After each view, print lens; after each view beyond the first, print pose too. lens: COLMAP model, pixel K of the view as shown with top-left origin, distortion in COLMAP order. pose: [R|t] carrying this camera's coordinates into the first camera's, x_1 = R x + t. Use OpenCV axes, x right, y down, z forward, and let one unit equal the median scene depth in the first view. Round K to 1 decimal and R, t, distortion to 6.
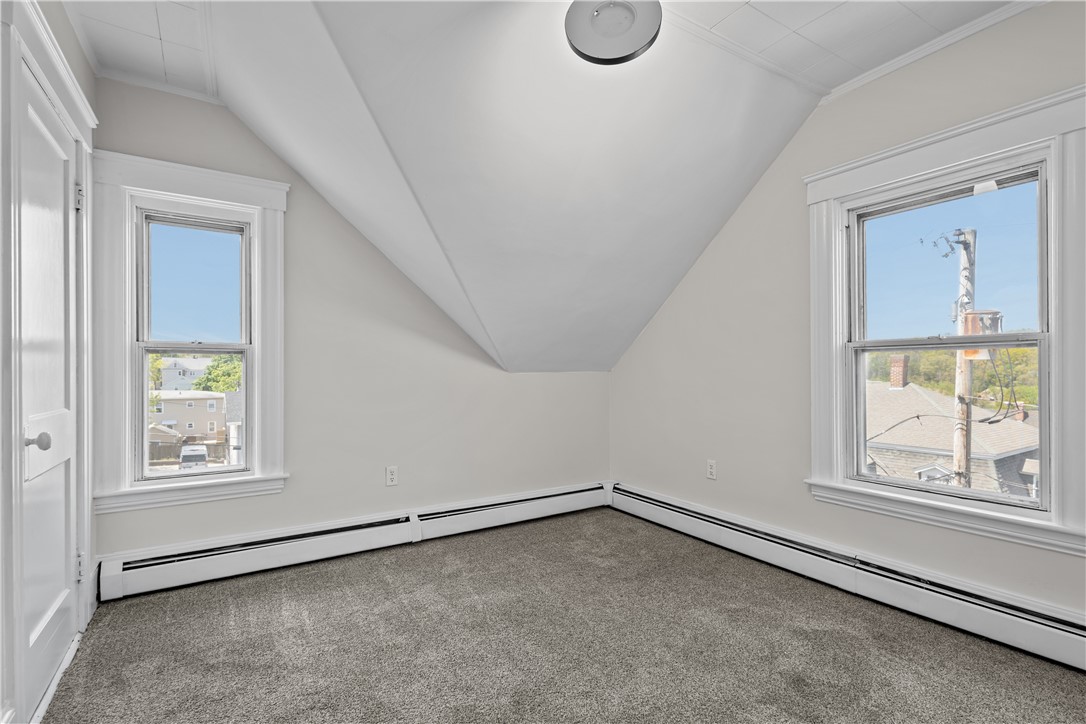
lens RADIAL K [[500.1, 0, 547.7], [0, 500.1, 361.7], [0, 0, 1]] dist [0.003664, -0.000410]
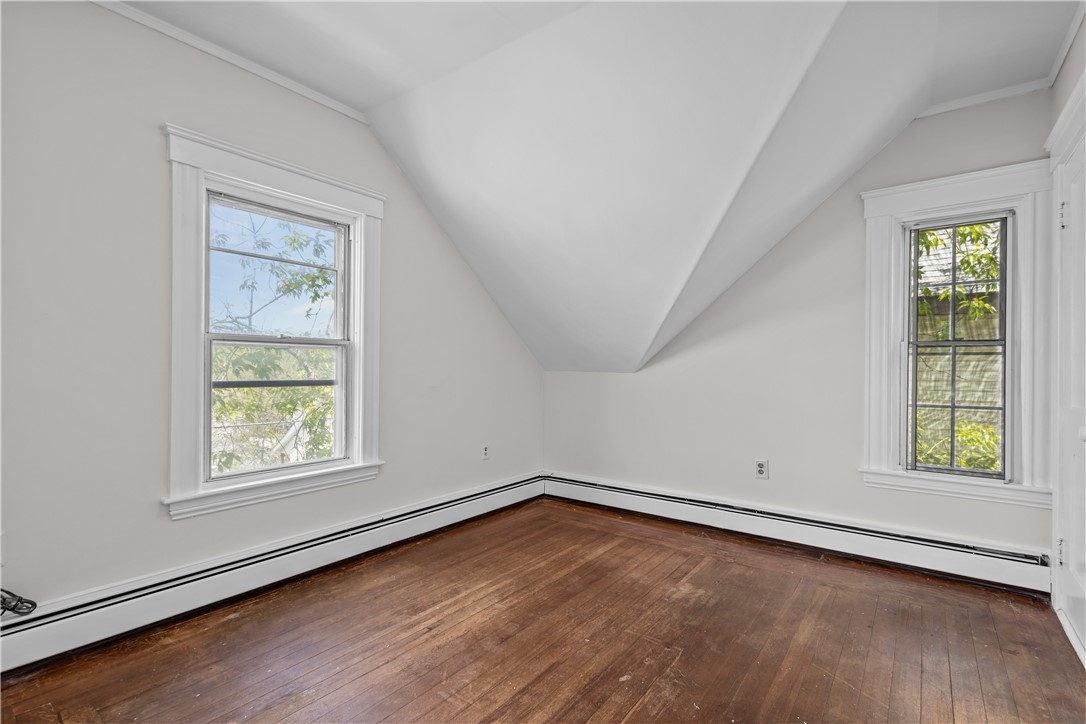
lens RADIAL K [[500.1, 0, 547.7], [0, 500.1, 361.7], [0, 0, 1]] dist [0.003664, -0.000410]
pose [[-0.340199, 0.005802, 0.940336, -2.146440], [-0.019824, 0.999714, -0.013340, 0.070336], [-0.940144, -0.023179, -0.339987, 3.410762]]
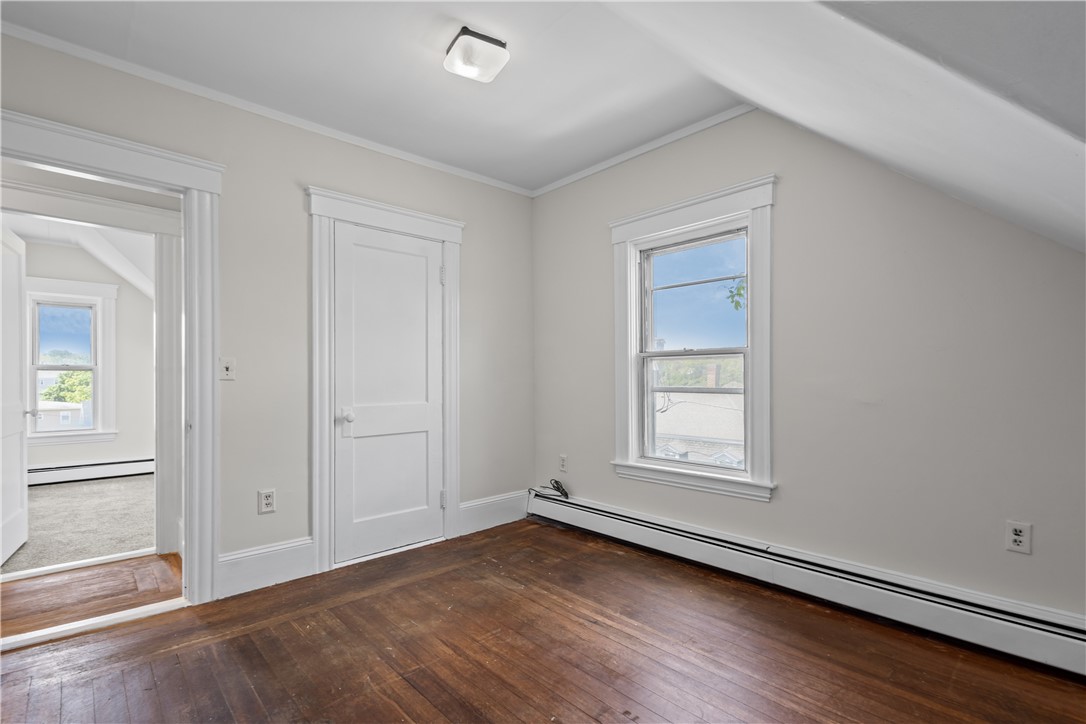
lens RADIAL K [[500.5, 0, 555.5], [0, 500.5, 364.0], [0, 0, 1]] dist [-0.001390, -0.000507]
pose [[0.982838, -0.002954, 0.184449, 0.741316], [0.004052, 0.999976, -0.005579, -0.020678], [-0.184428, 0.006231, 0.982826, -1.145302]]
